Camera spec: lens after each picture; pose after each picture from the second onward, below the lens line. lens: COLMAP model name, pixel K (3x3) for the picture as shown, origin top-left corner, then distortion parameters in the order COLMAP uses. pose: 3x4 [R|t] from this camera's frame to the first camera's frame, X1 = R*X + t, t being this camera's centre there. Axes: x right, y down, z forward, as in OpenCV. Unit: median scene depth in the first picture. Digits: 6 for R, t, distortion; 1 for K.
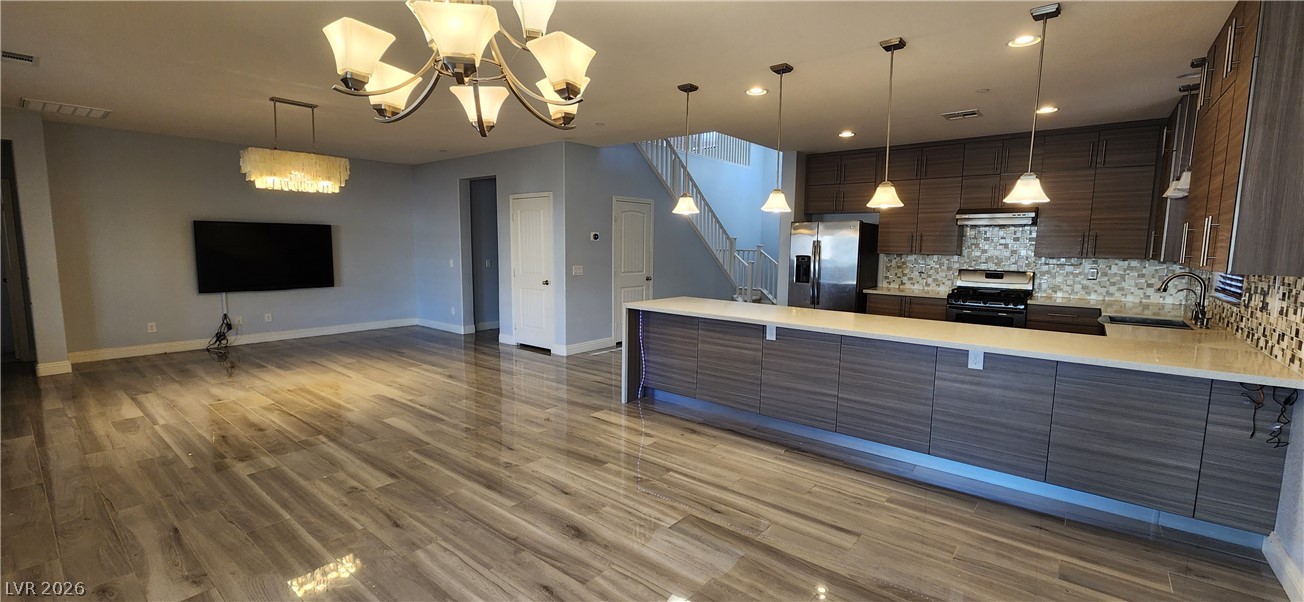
lens RADIAL K [[535.8, 0, 659.0], [0, 535.8, 301.2], [0, 0, 1]] dist [0.001144, -0.000727]
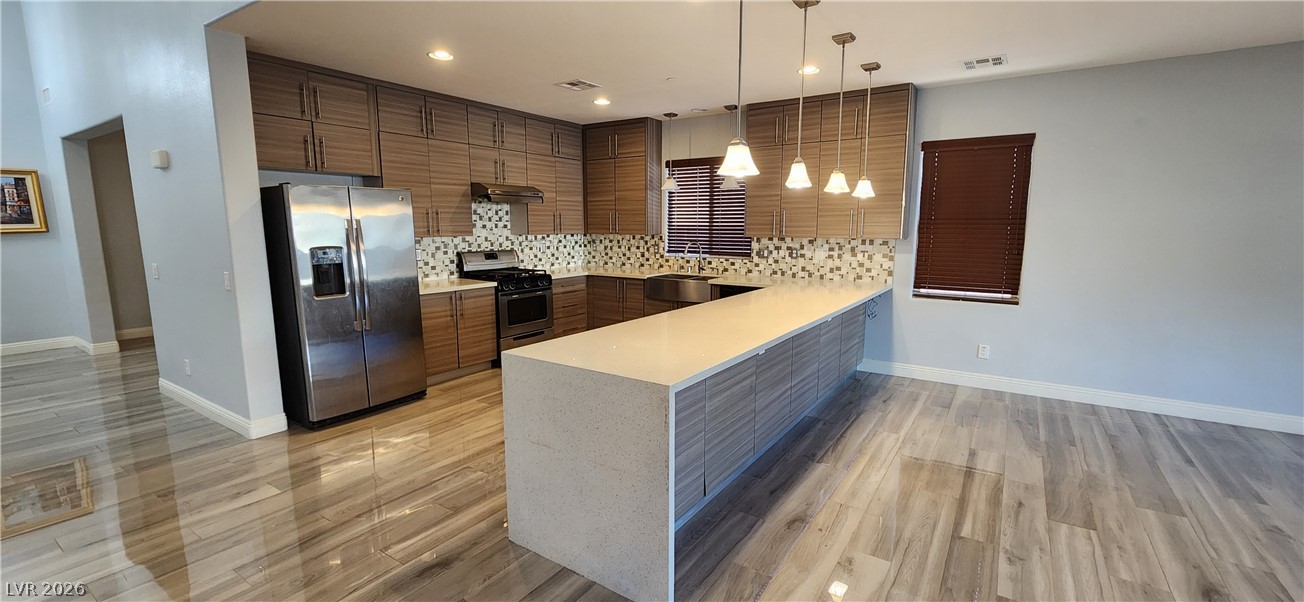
lens RADIAL K [[535.8, 0, 659.0], [0, 535.8, 301.2], [0, 0, 1]] dist [0.001144, -0.000727]
pose [[-0.094512, -0.155859, 0.983247, -0.529709], [0.104115, 0.980705, 0.165464, -0.146389], [-0.990064, 0.118009, -0.076461, 1.214605]]
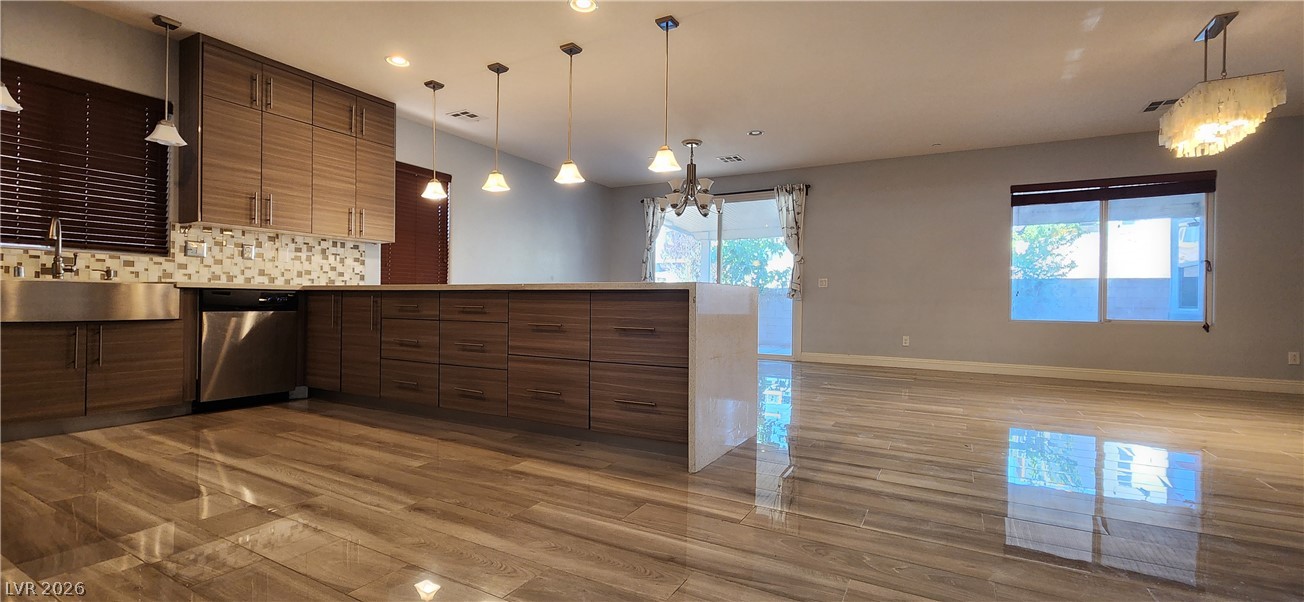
lens RADIAL K [[535.8, 0, 659.0], [0, 535.8, 301.2], [0, 0, 1]] dist [0.001144, -0.000727]
pose [[-0.986961, -0.024677, -0.159055, 0.187942], [-0.041735, 0.993616, 0.104812, -0.049974], [0.155453, 0.110084, -0.981690, 1.930481]]
